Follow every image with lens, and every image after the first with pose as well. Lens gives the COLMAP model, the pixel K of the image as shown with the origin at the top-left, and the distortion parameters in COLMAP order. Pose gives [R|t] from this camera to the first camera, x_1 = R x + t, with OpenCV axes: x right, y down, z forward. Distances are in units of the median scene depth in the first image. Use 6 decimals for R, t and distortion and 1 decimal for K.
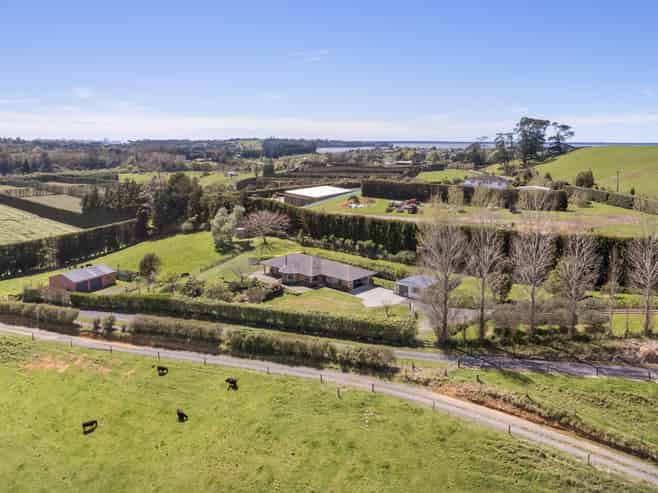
lens RADIAL K [[451.7, 0, 330.7], [0, 451.7, 243.5], [0, 0, 1]] dist [-0.012205, -0.007367]
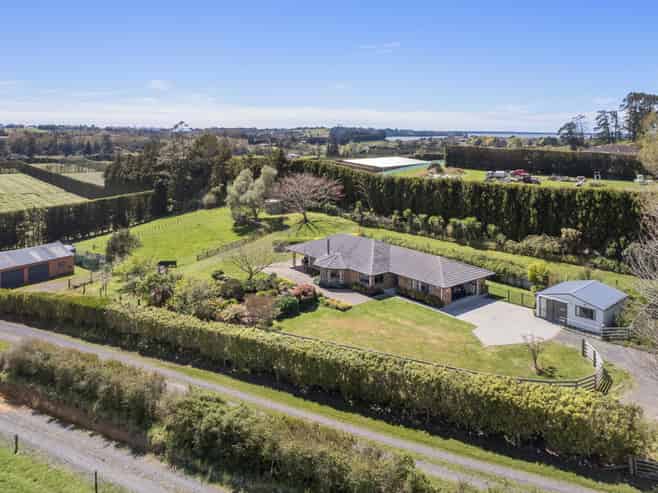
lens RADIAL K [[451.7, 0, 278.5], [0, 451.7, 196.6], [0, 0, 1]] dist [-0.012205, -0.007367]
pose [[0.965124, -0.000591, -0.261791, -0.006108], [-0.020903, 0.996631, -0.079312, 0.018202], [0.260956, 0.082018, 0.961860, 0.344235]]
